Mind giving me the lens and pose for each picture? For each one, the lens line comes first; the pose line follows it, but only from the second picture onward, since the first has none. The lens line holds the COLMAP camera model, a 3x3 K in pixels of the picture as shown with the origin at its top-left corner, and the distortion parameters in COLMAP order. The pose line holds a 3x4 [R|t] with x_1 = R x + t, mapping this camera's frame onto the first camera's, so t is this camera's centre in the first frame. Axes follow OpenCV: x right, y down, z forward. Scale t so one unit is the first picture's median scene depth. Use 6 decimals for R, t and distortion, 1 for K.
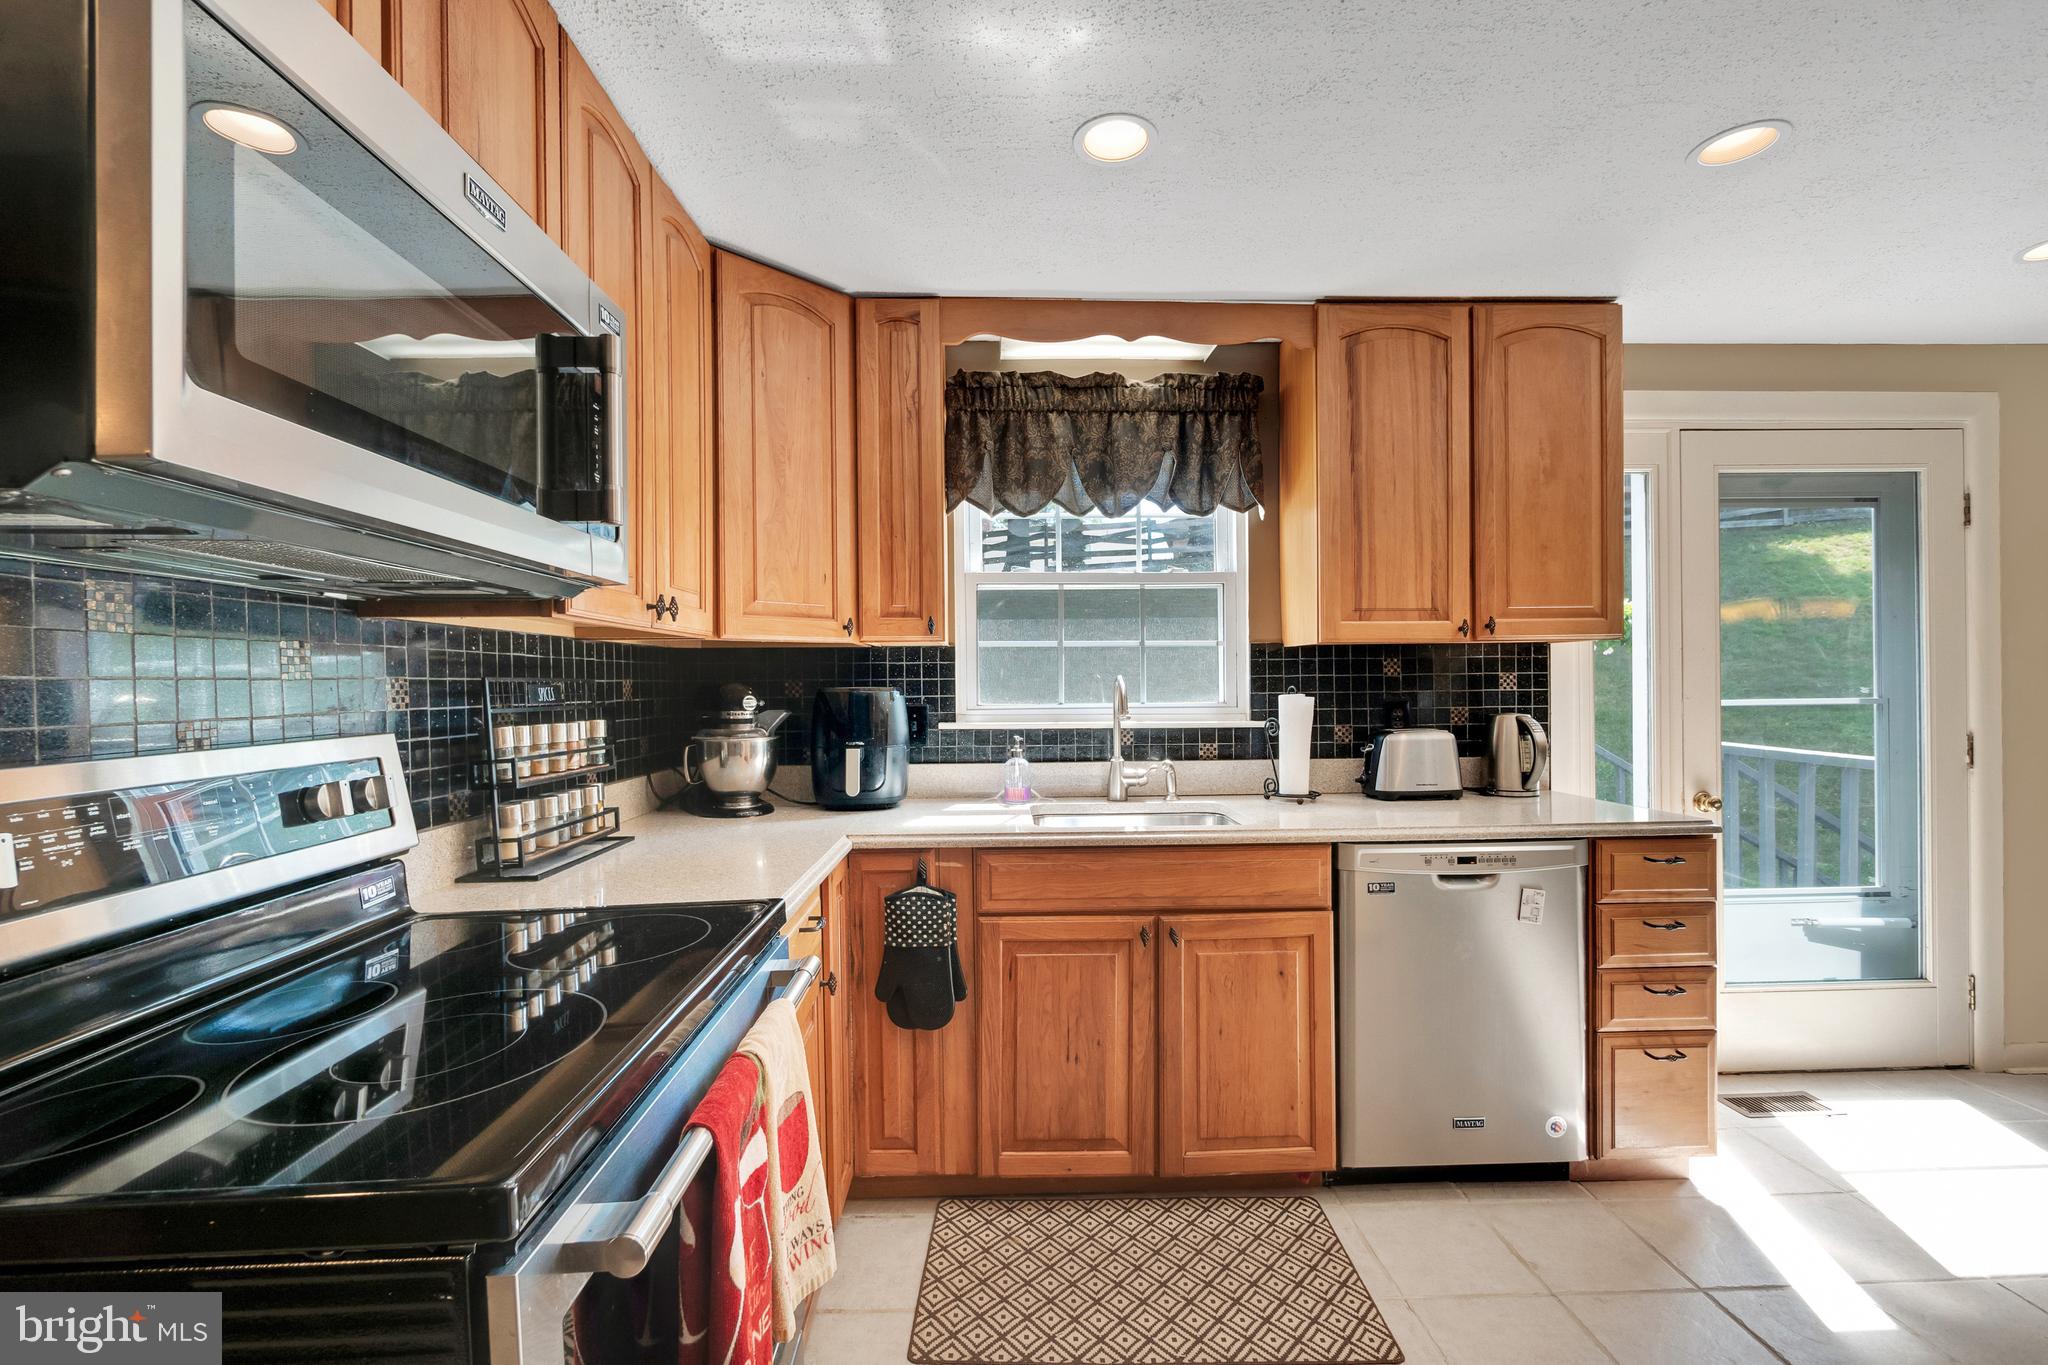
lens RADIAL K [[874.6, 0, 1020.7], [0, 874.6, 688.9], [0, 0, 1]] dist [-0.000679, -0.000024]
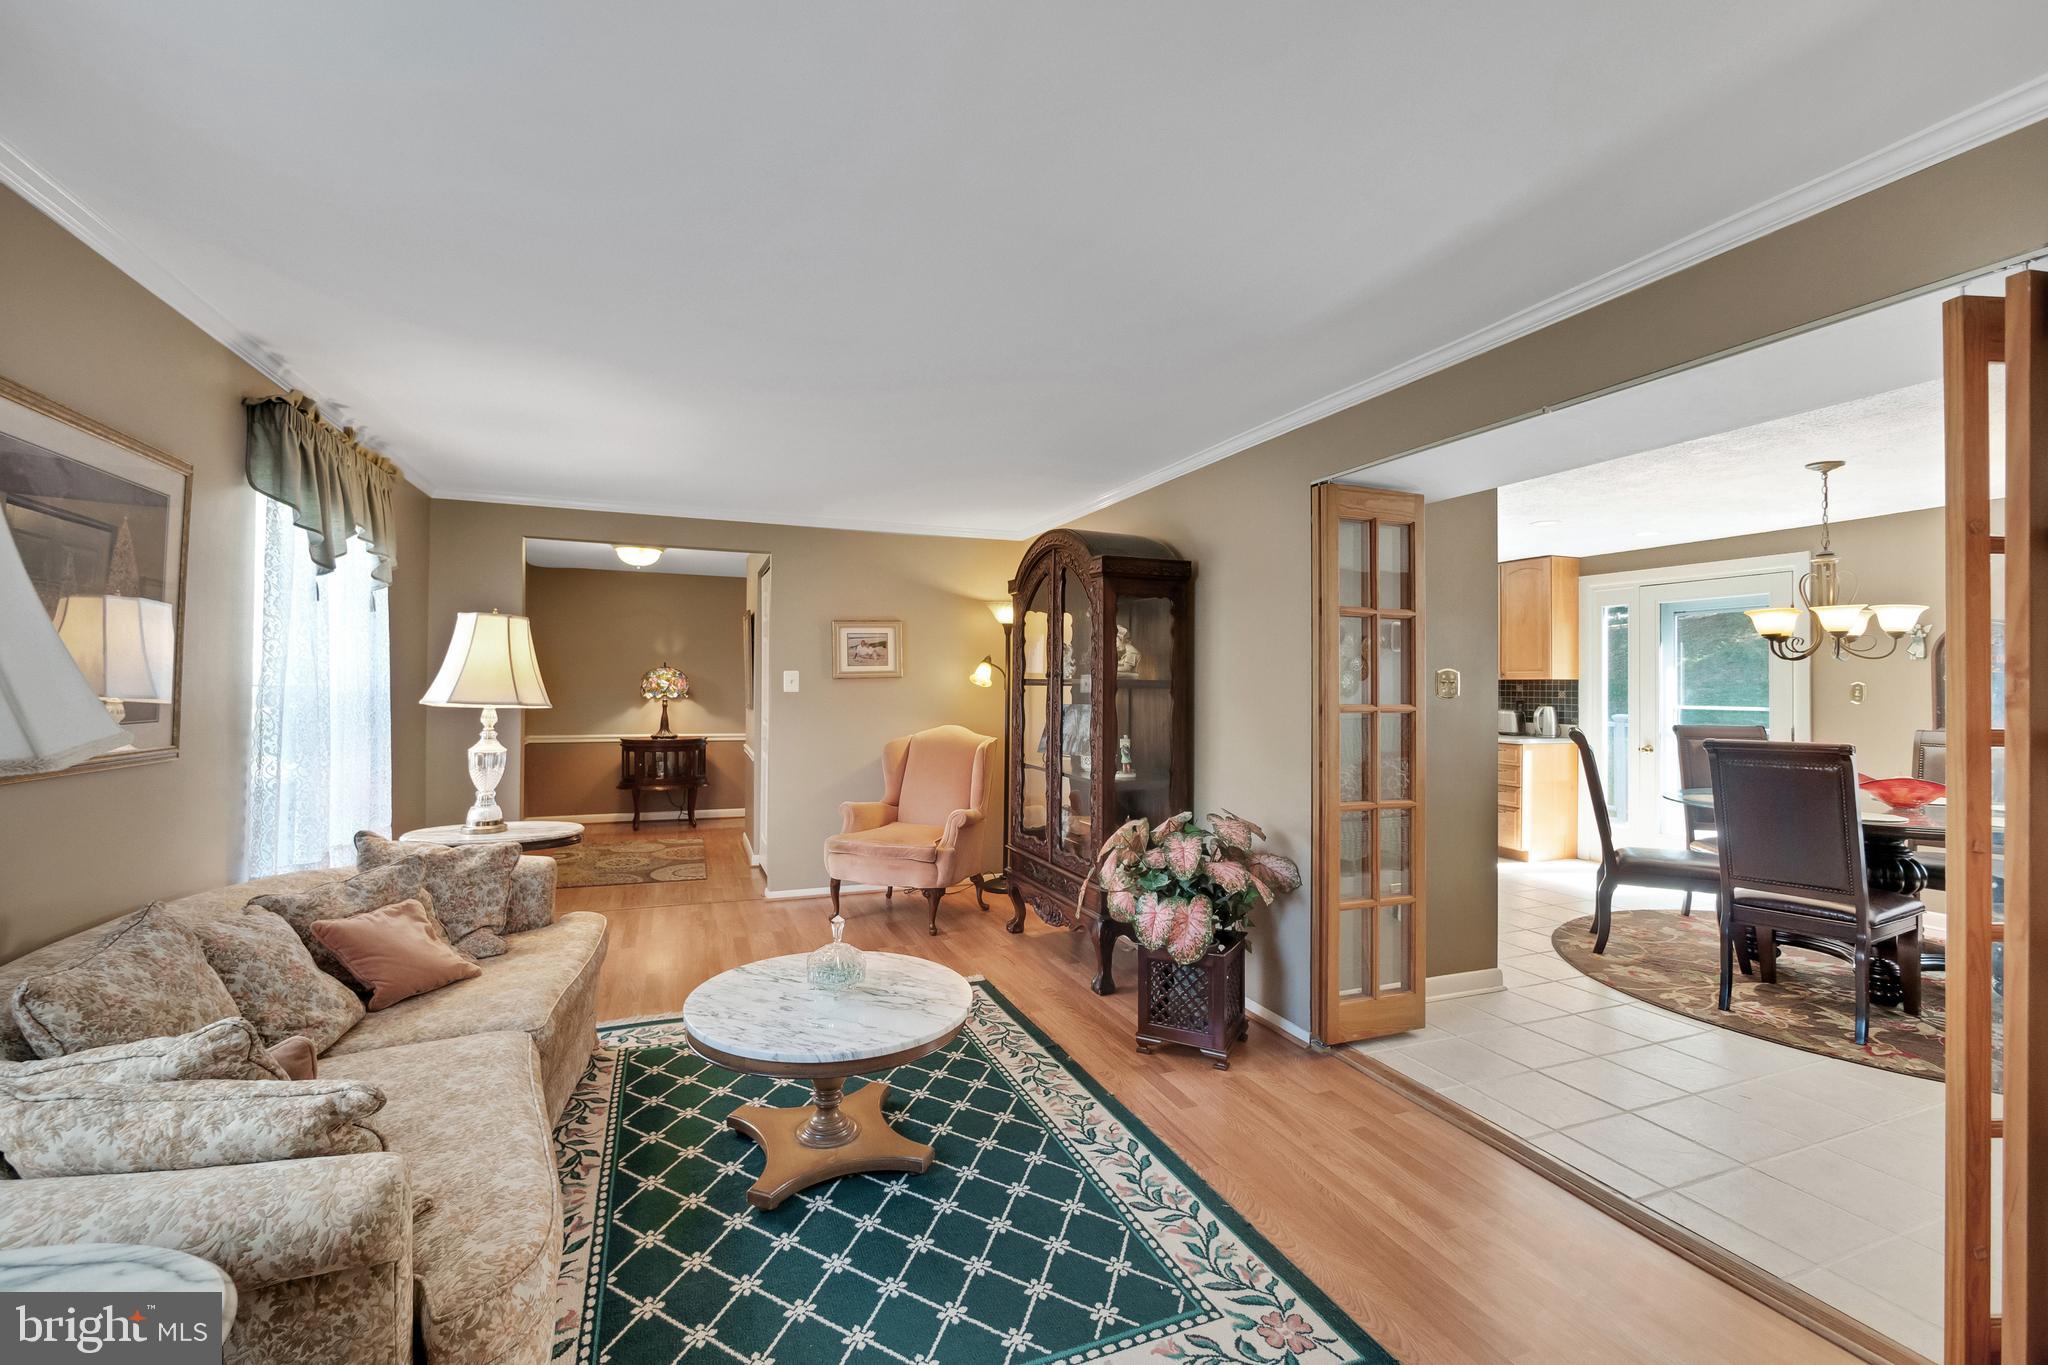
lens RADIAL K [[880.9, 0, 1012.6], [0, 880.9, 664.3], [0, 0, 1]] dist [0.000623, 0.000231]
pose [[0.338688, -0.005897, -0.940880, 2.720957], [-0.021887, 0.999660, -0.014144, -0.028269], [0.940644, 0.025383, 0.338444, -1.509219]]
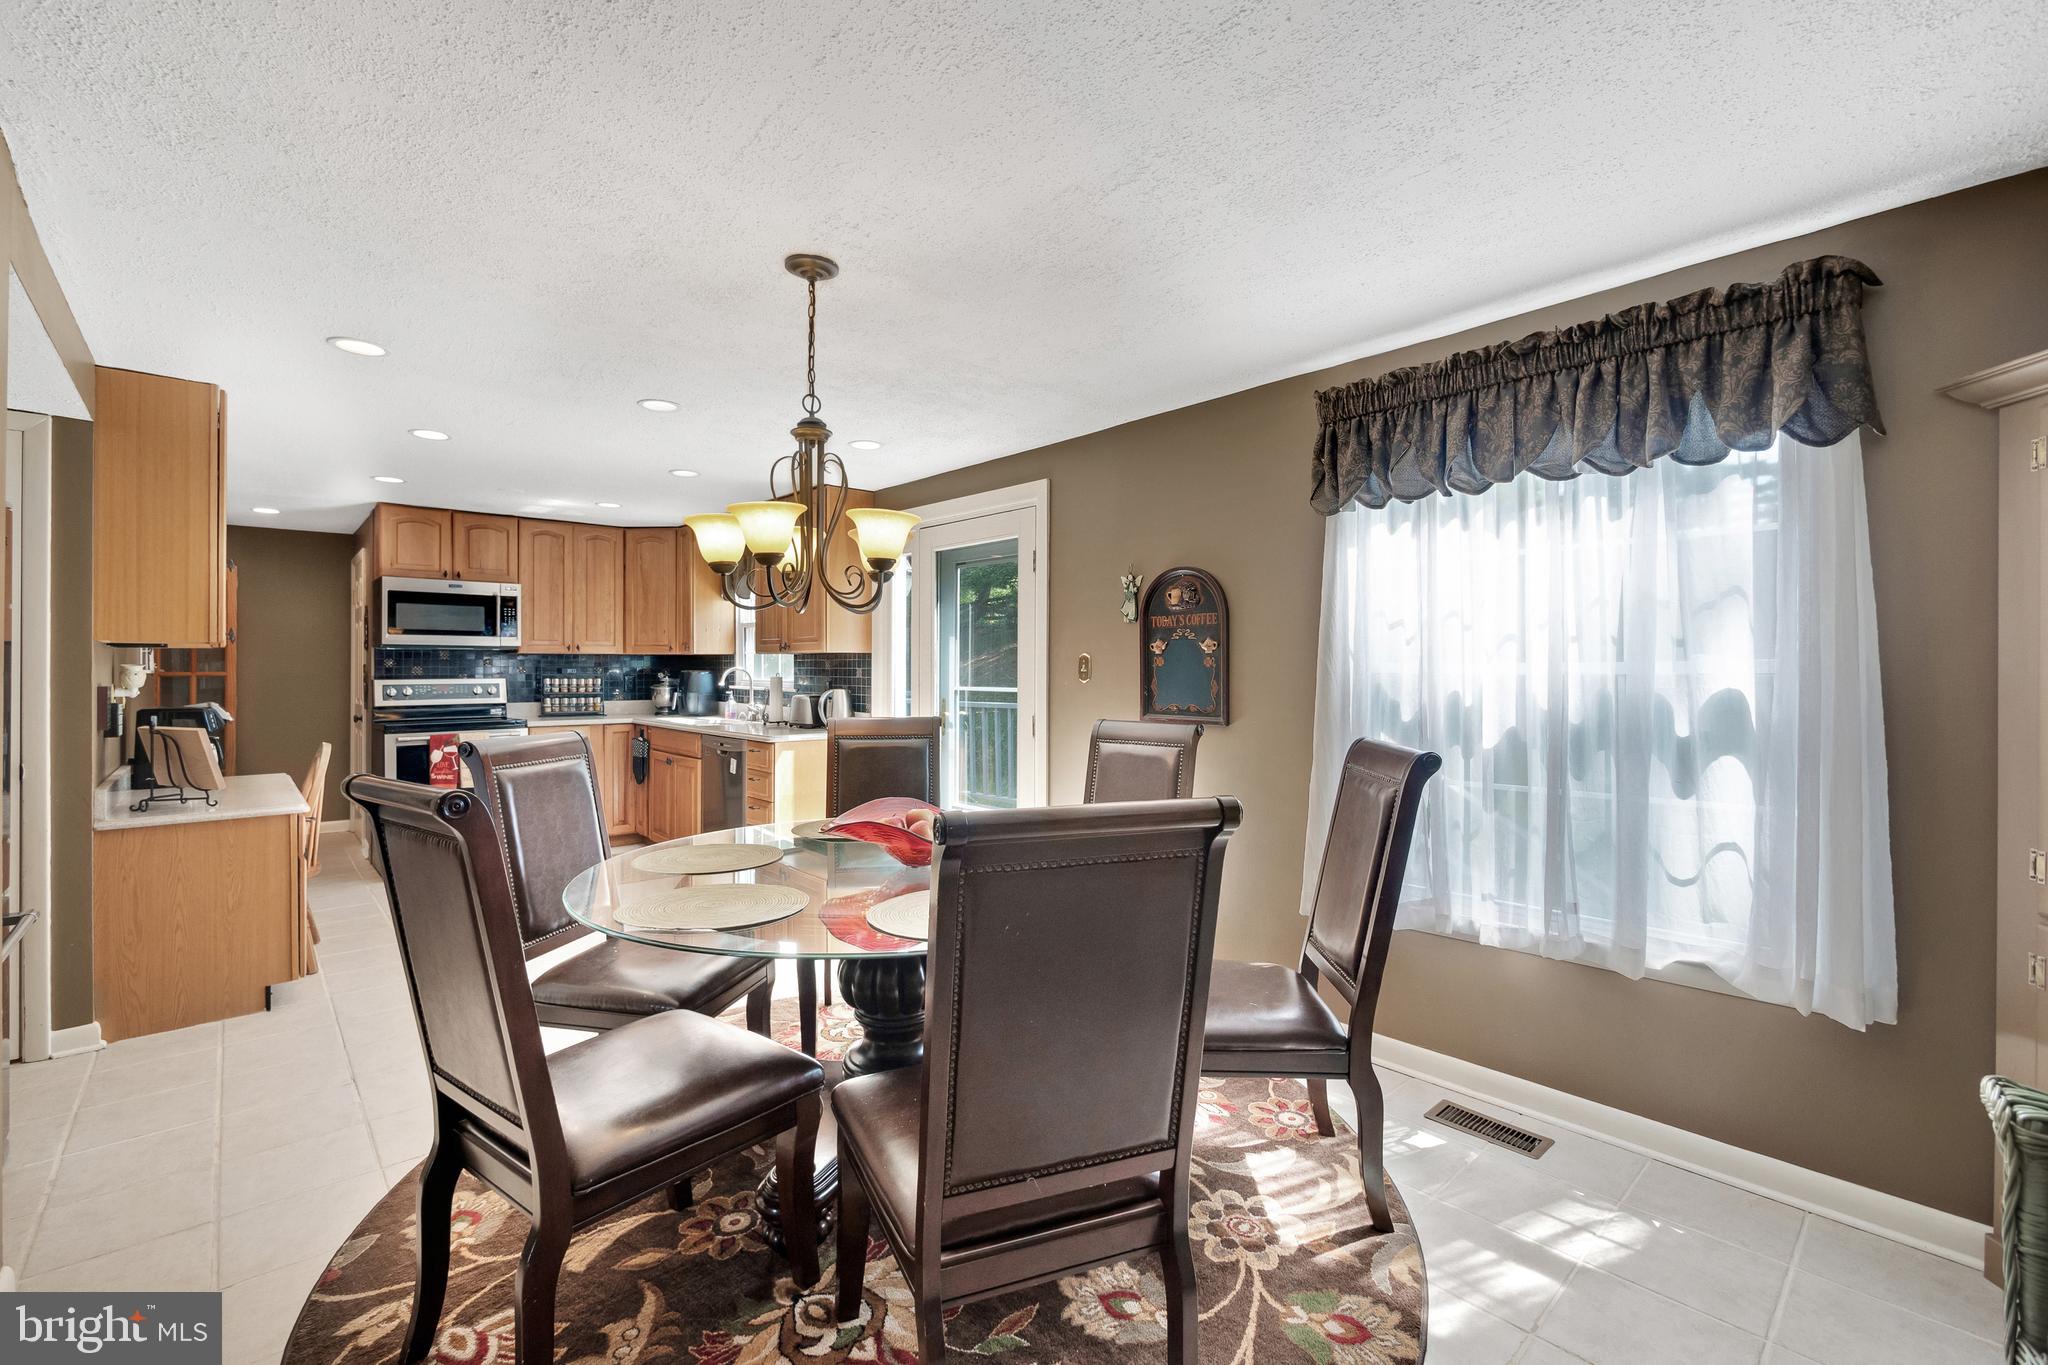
lens RADIAL K [[880.9, 0, 1012.6], [0, 880.9, 664.3], [0, 0, 1]] dist [0.000623, 0.000231]
pose [[0.641438, 0.011082, -0.767095, 2.544360], [-0.014554, 0.999892, 0.002276, -0.041353], [0.767037, 0.009704, 0.641530, 0.035470]]
